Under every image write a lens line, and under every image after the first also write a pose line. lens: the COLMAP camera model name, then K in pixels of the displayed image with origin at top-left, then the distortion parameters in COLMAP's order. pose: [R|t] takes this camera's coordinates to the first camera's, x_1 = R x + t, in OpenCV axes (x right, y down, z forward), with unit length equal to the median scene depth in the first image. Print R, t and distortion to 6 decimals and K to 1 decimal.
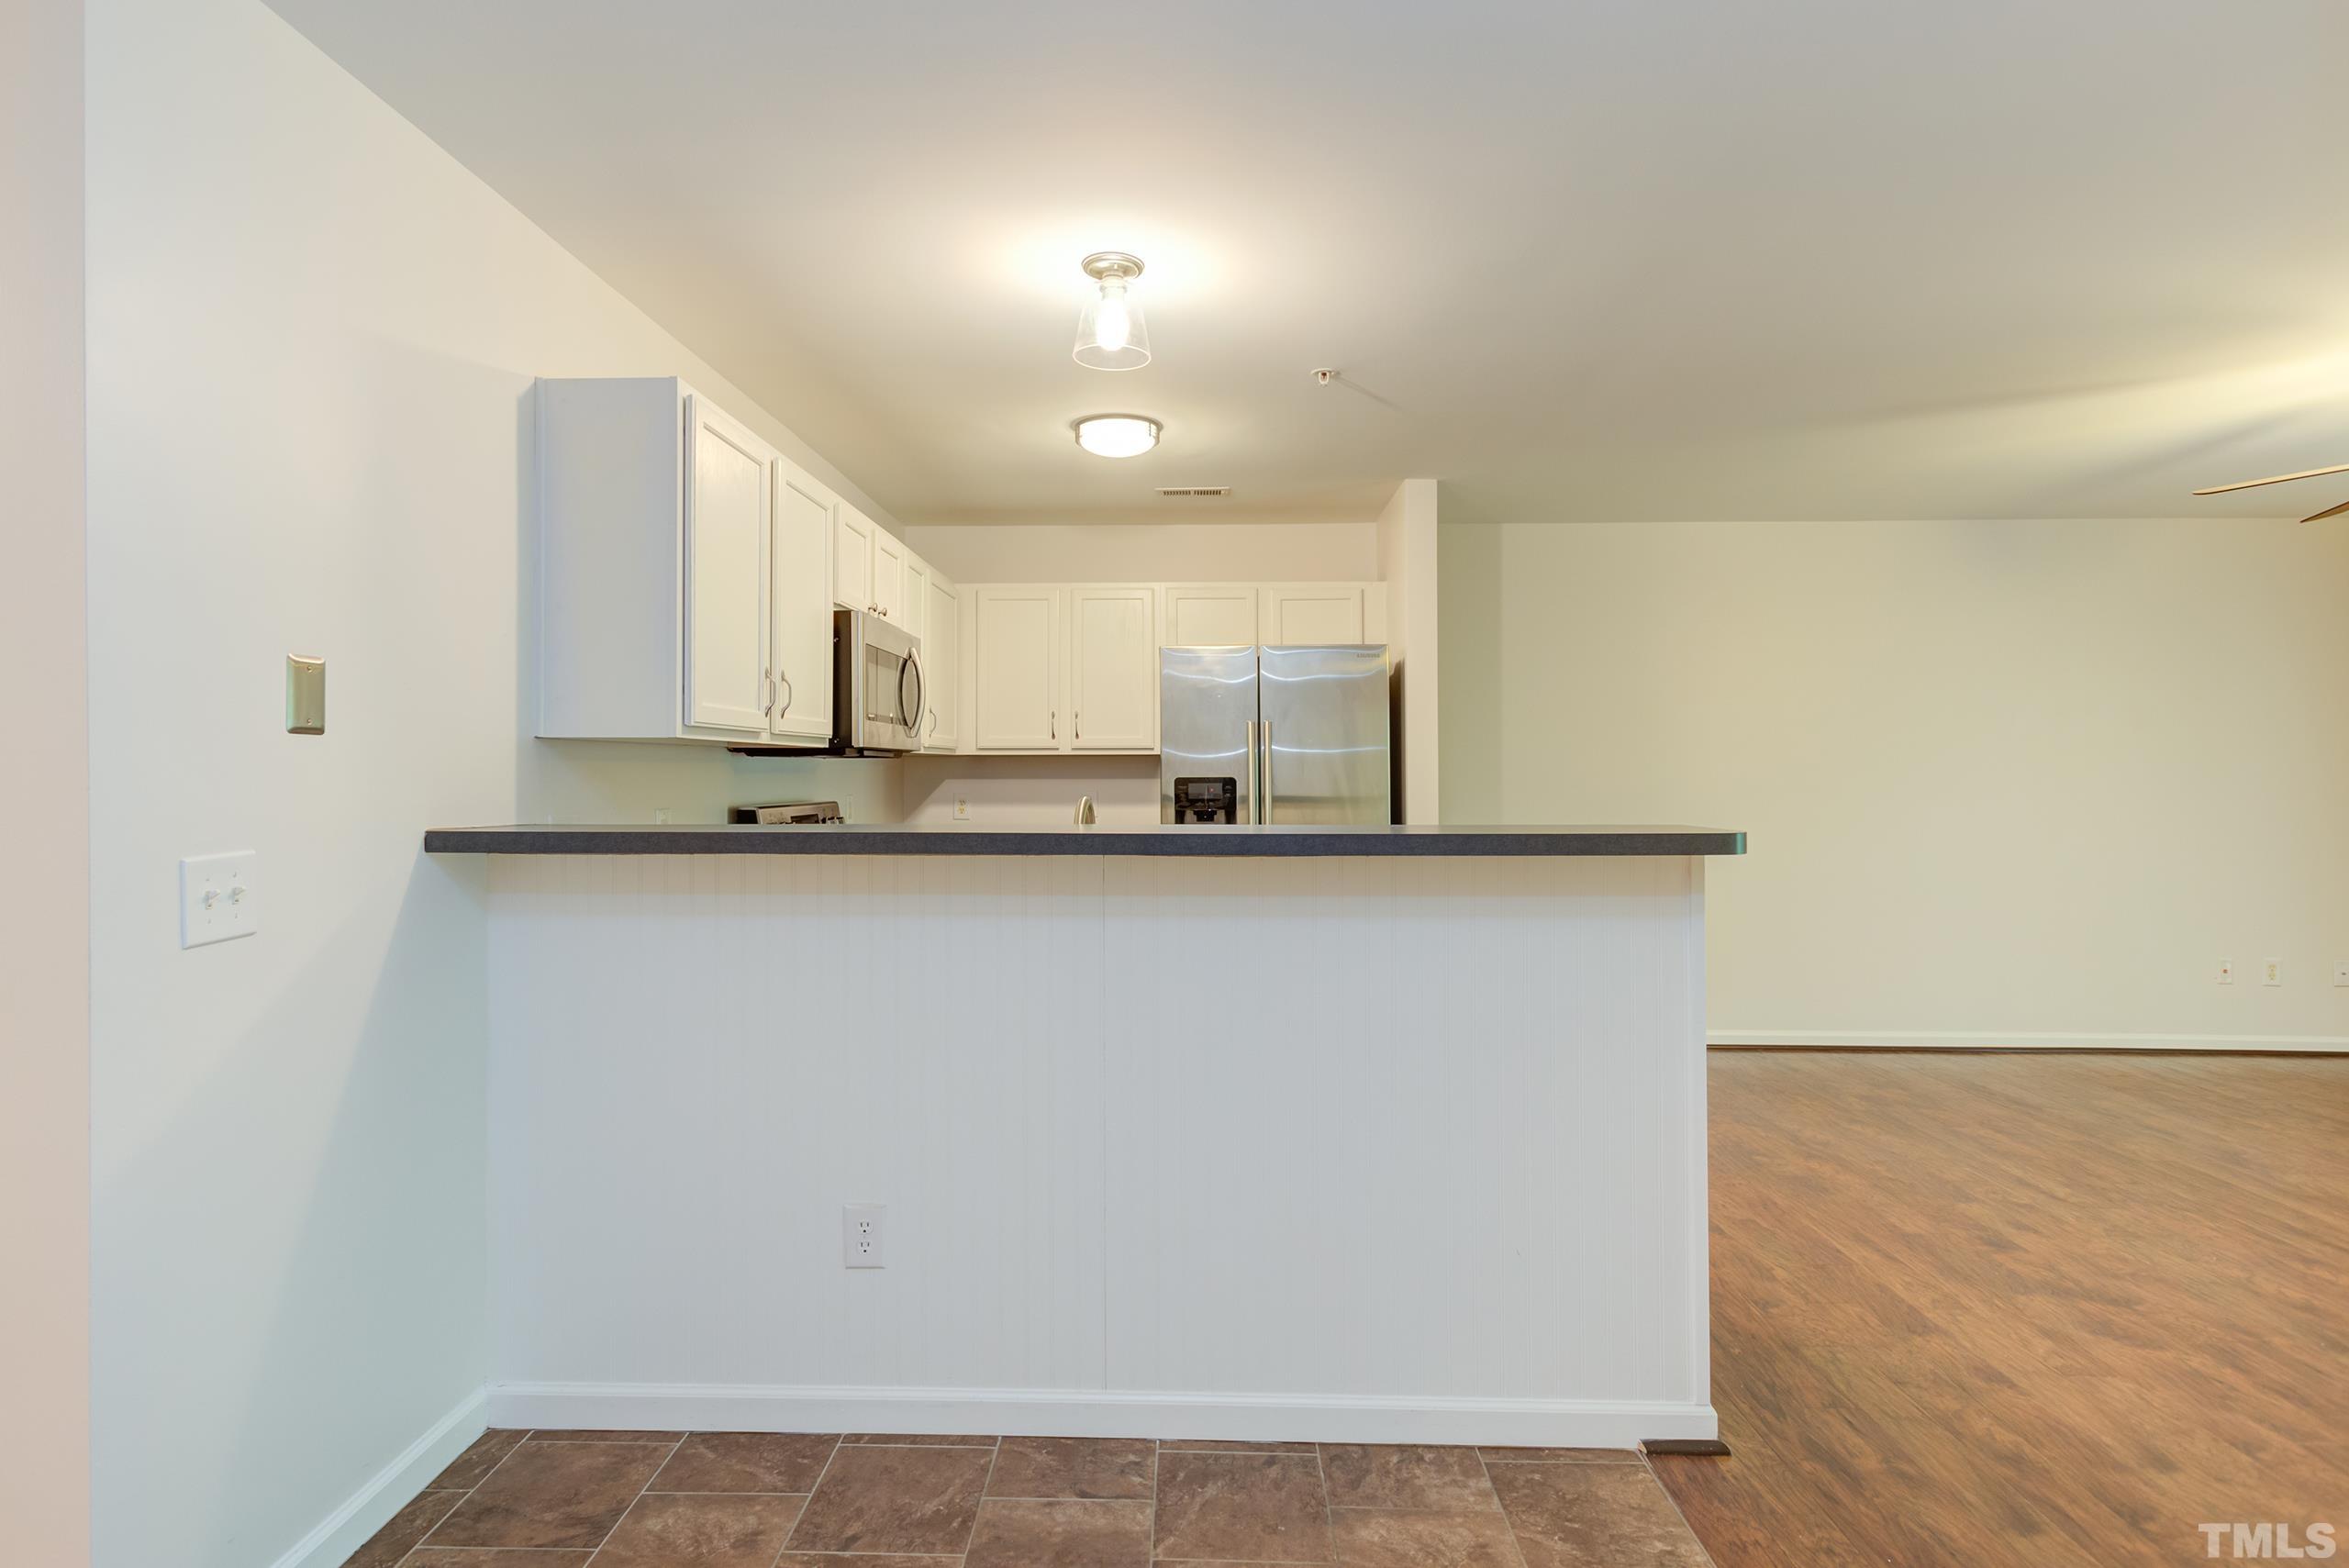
lens RADIAL K [[1161.3, 0, 1166.4], [0, 1161.3, 766.9], [0, 0, 1]] dist [0.002292, -0.000096]
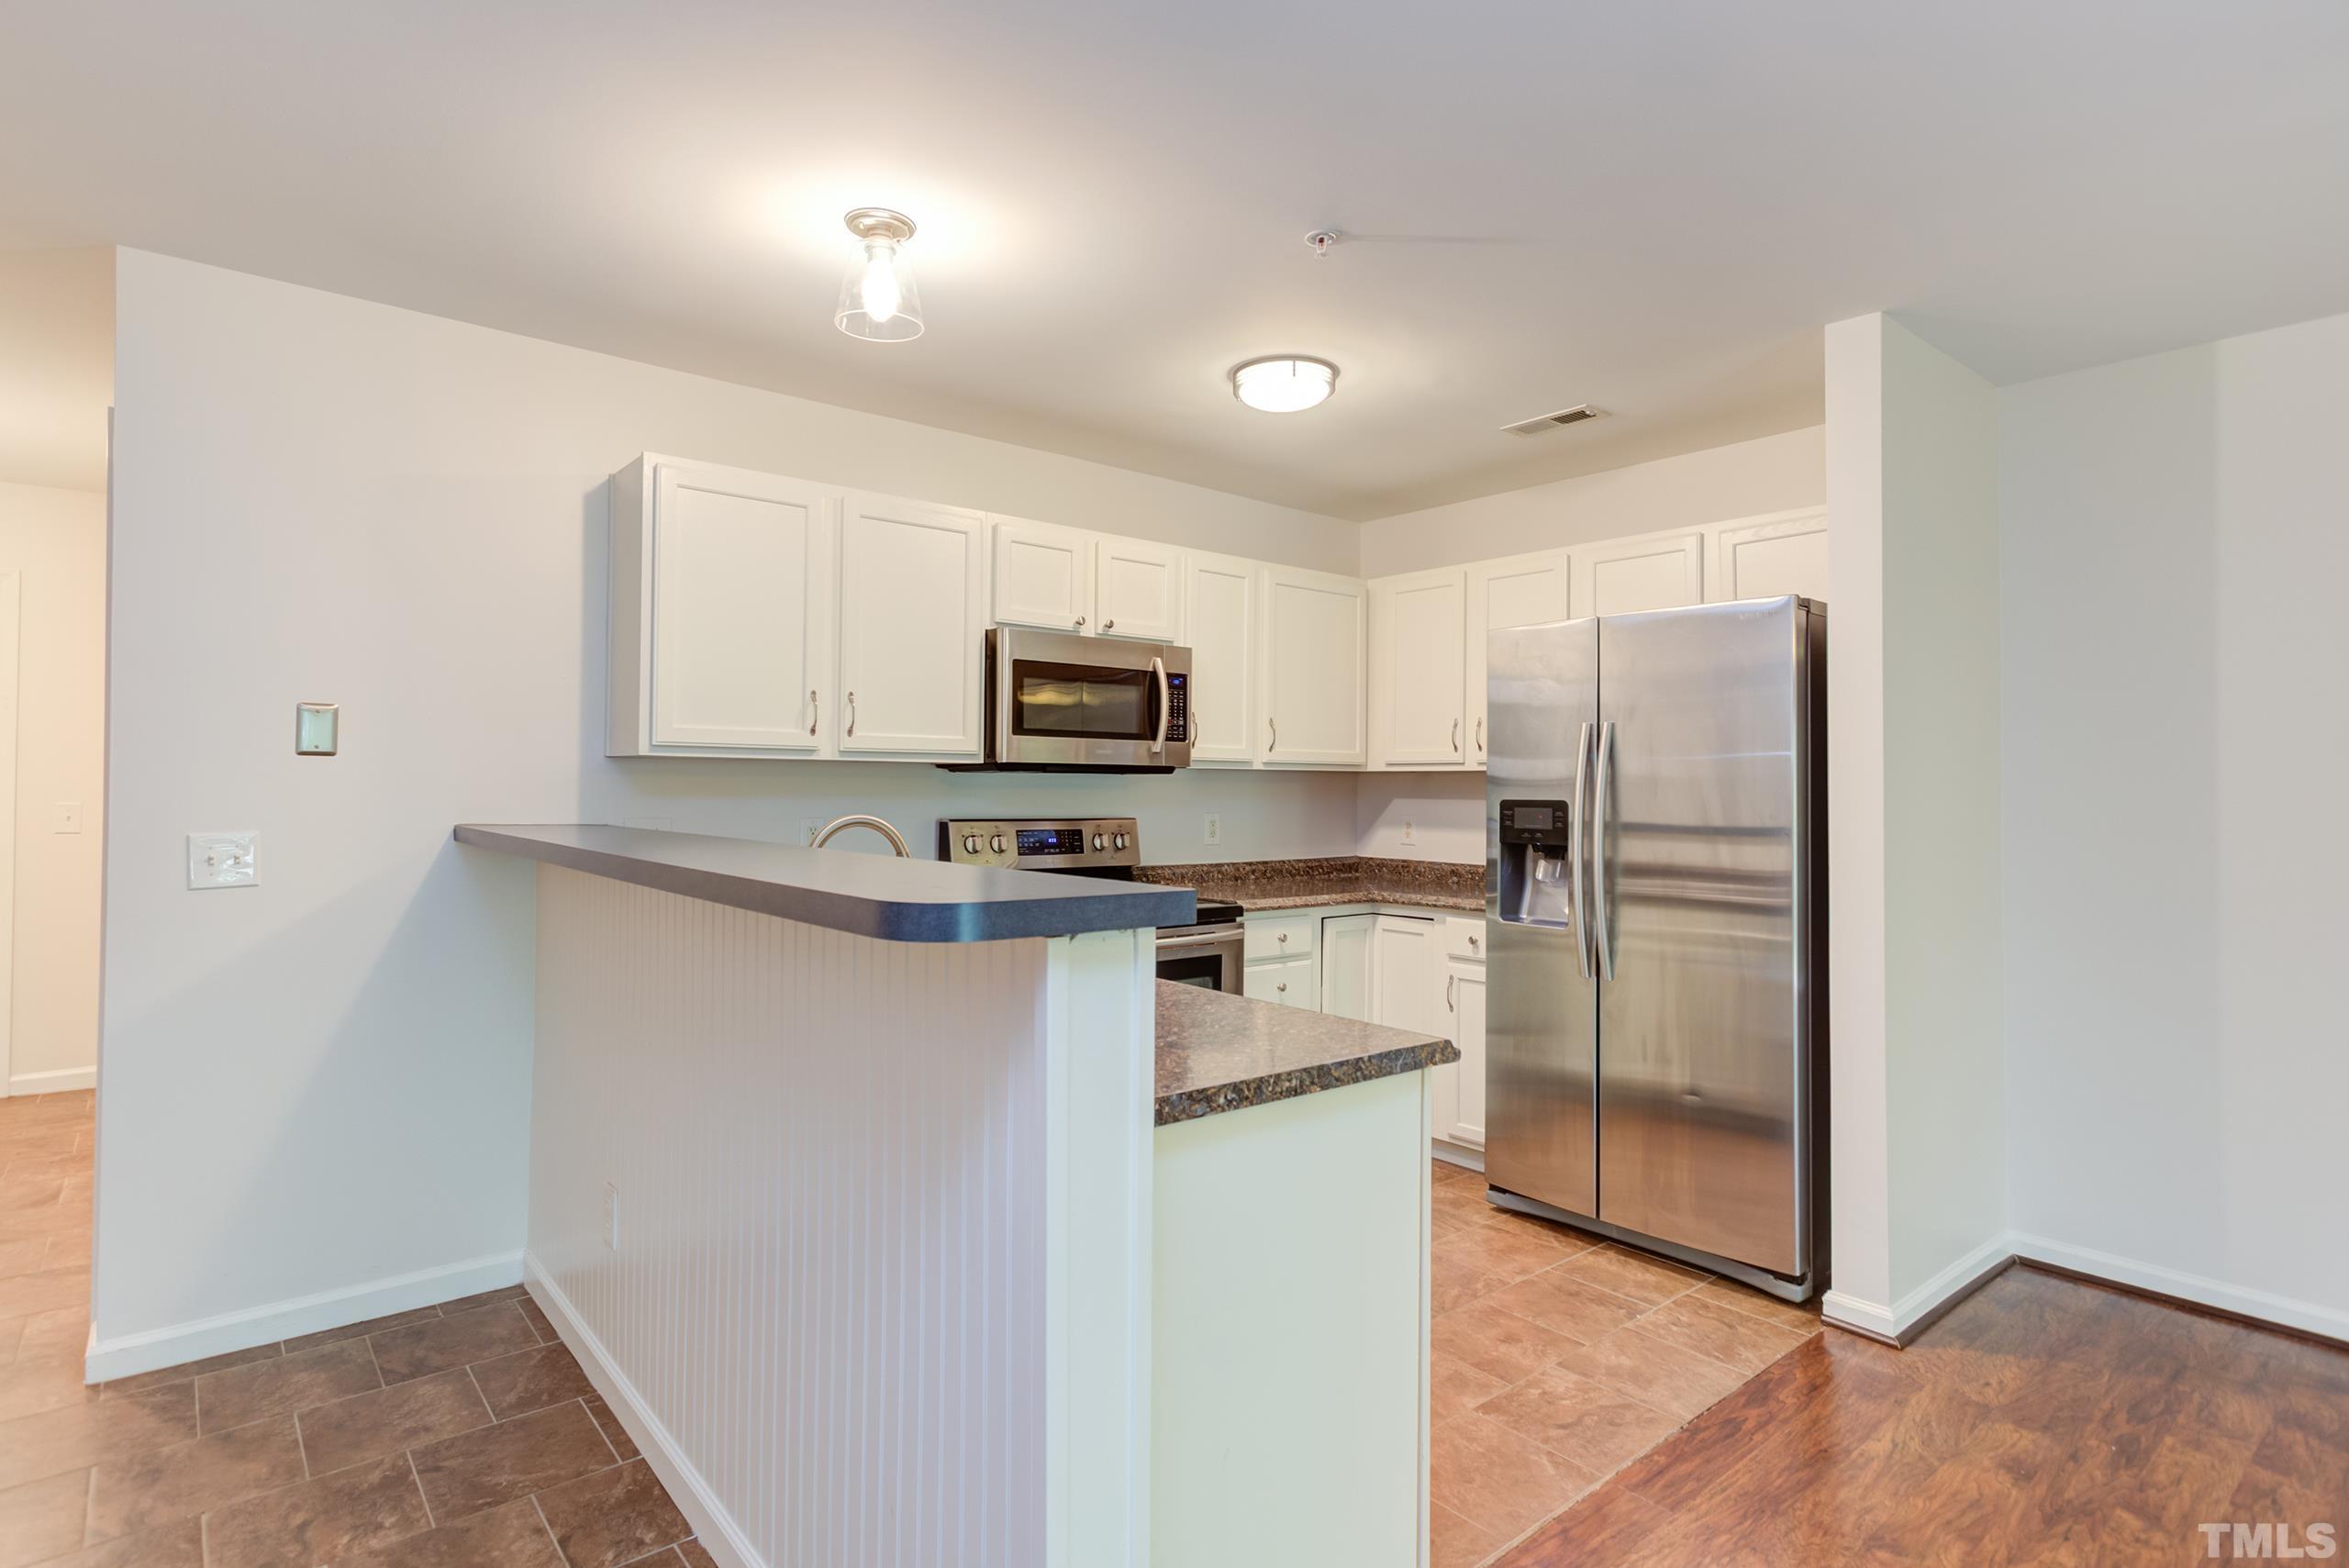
lens RADIAL K [[1180.1, 0, 1167.9], [0, 1180.1, 768.3], [0, 0, 1]] dist [0.004487, 0.000776]
pose [[0.664302, -0.004917, -0.747448, 0.566270], [-0.007117, 0.999891, -0.012903, -0.000067], [0.747430, 0.013891, 0.664195, 0.408662]]
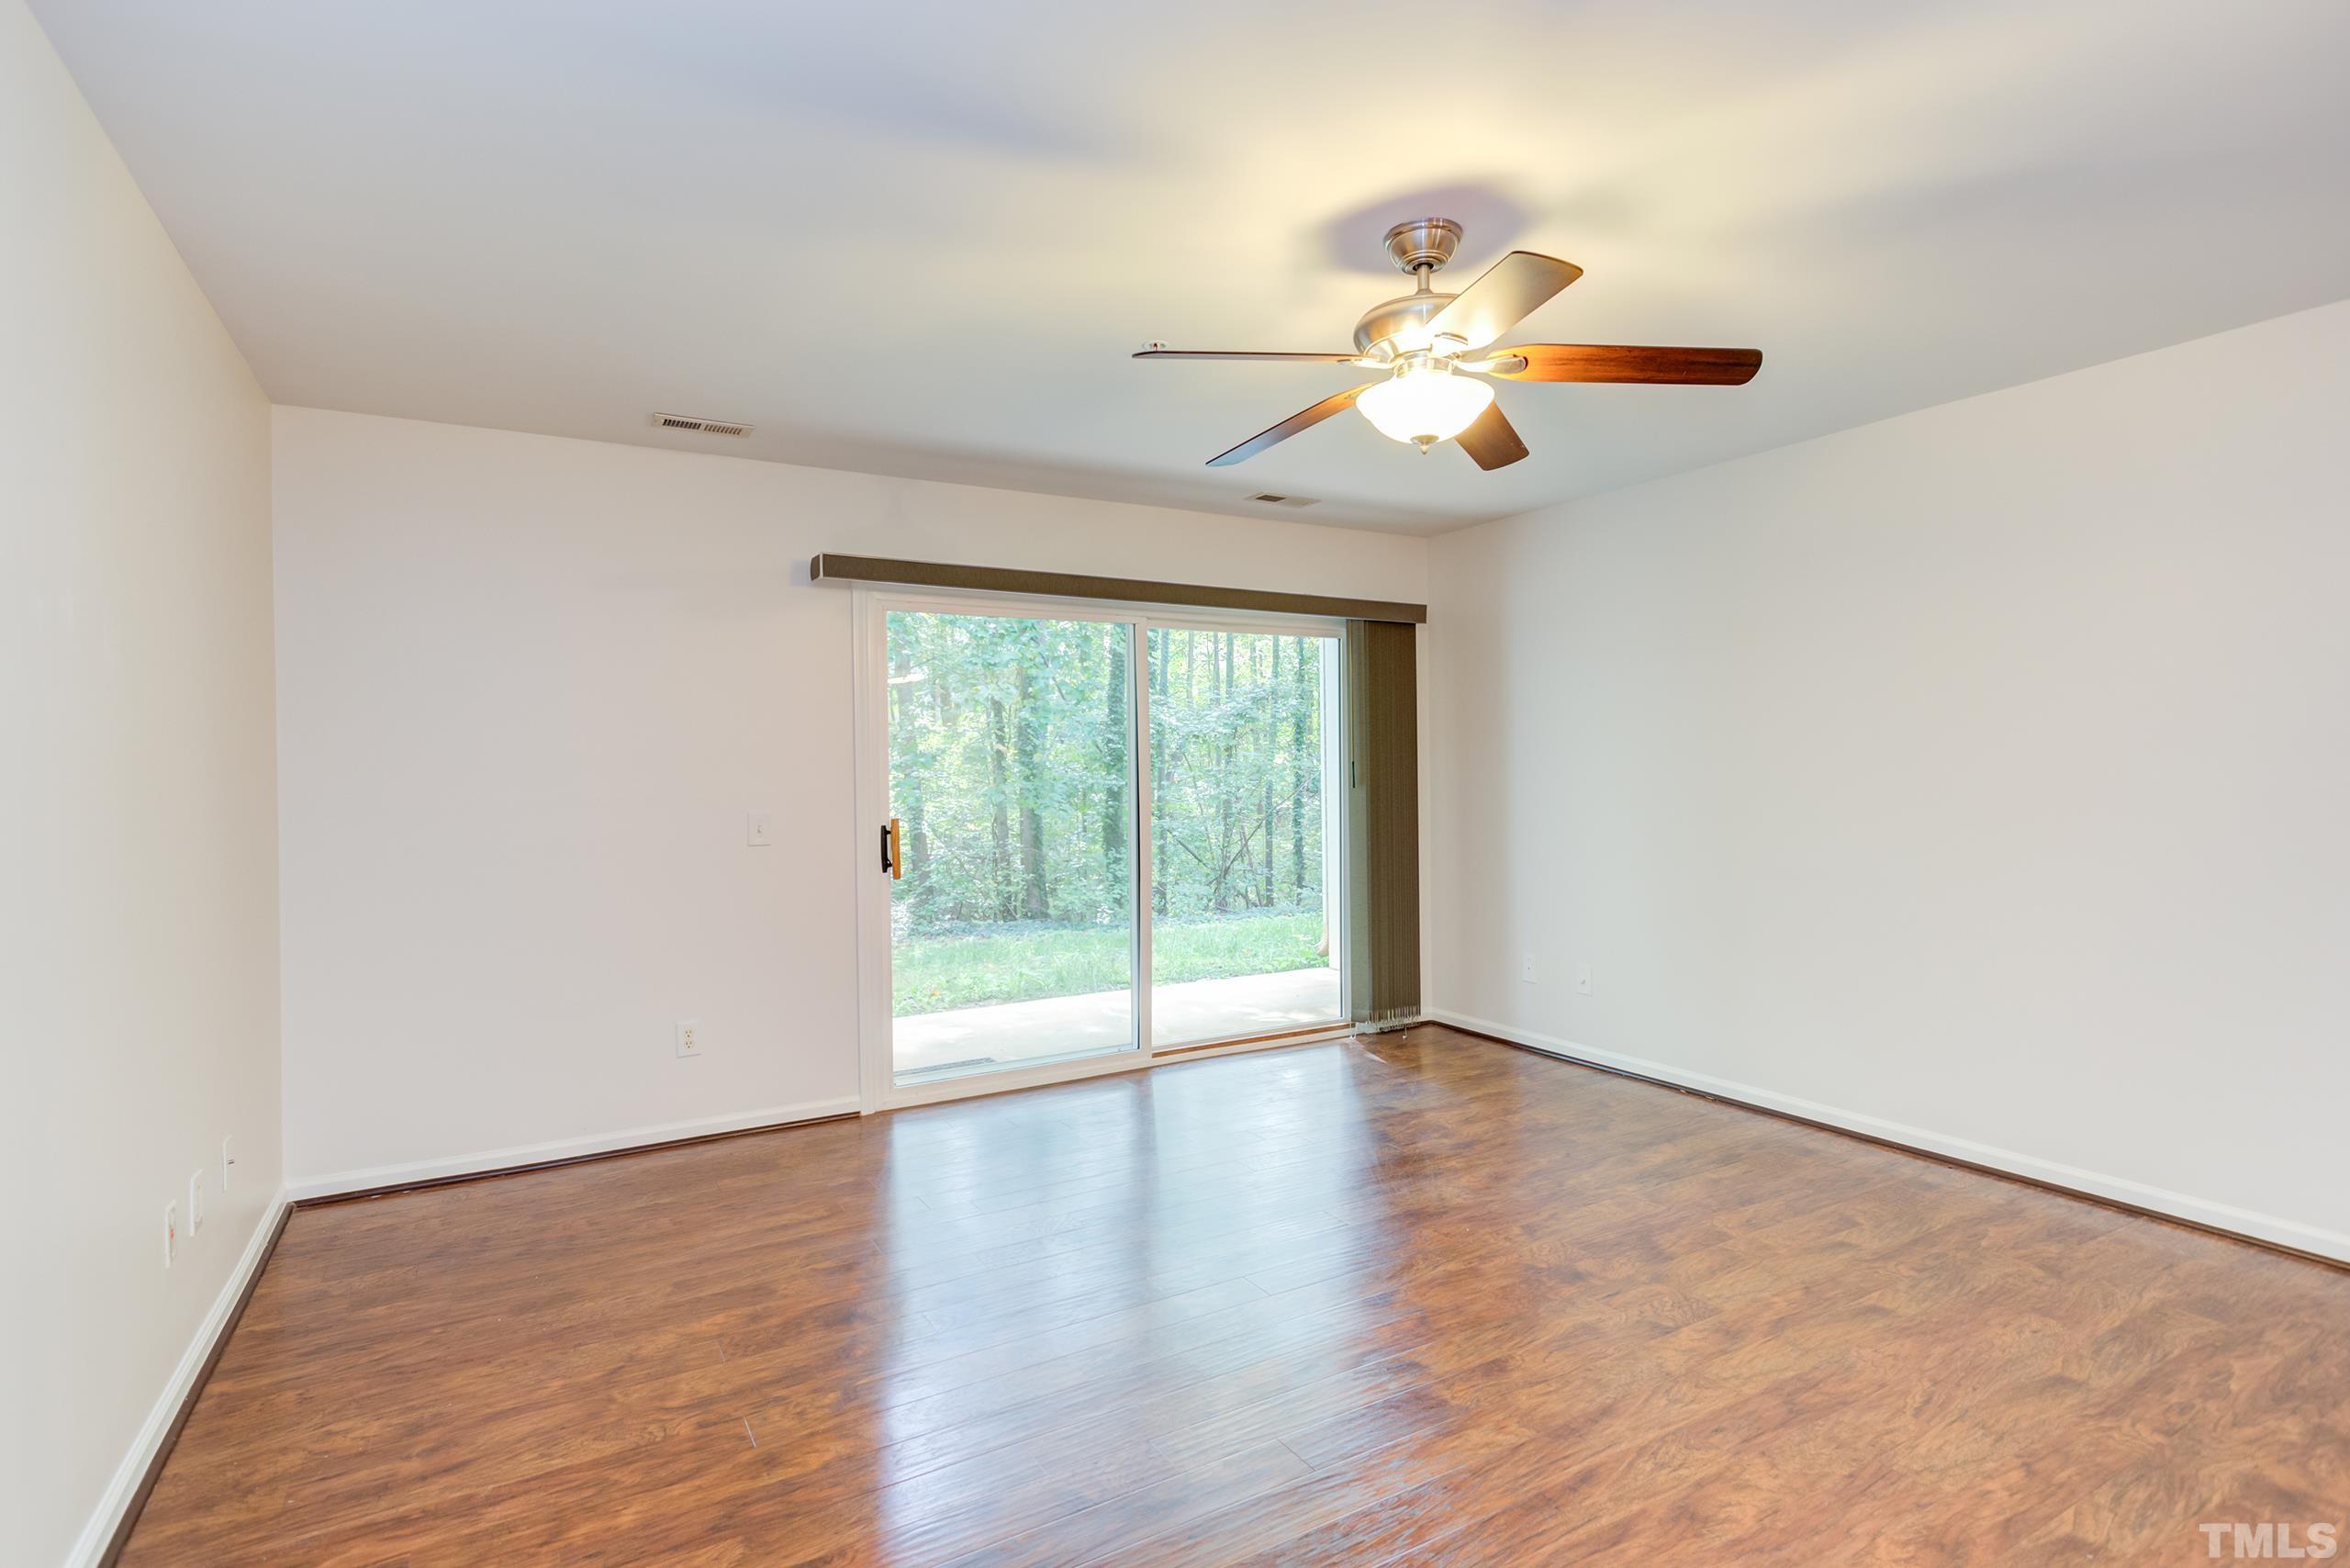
lens RADIAL K [[1146.0, 0, 1171.5], [0, 1146.0, 772.0], [0, 0, 1]] dist [0.001032, 0.002122]
pose [[-0.525682, 0.003571, 0.850674, 0.490590], [0.007776, 0.999970, 0.000608, 0.001880], [-0.850646, 0.006935, -0.525694, 1.334940]]
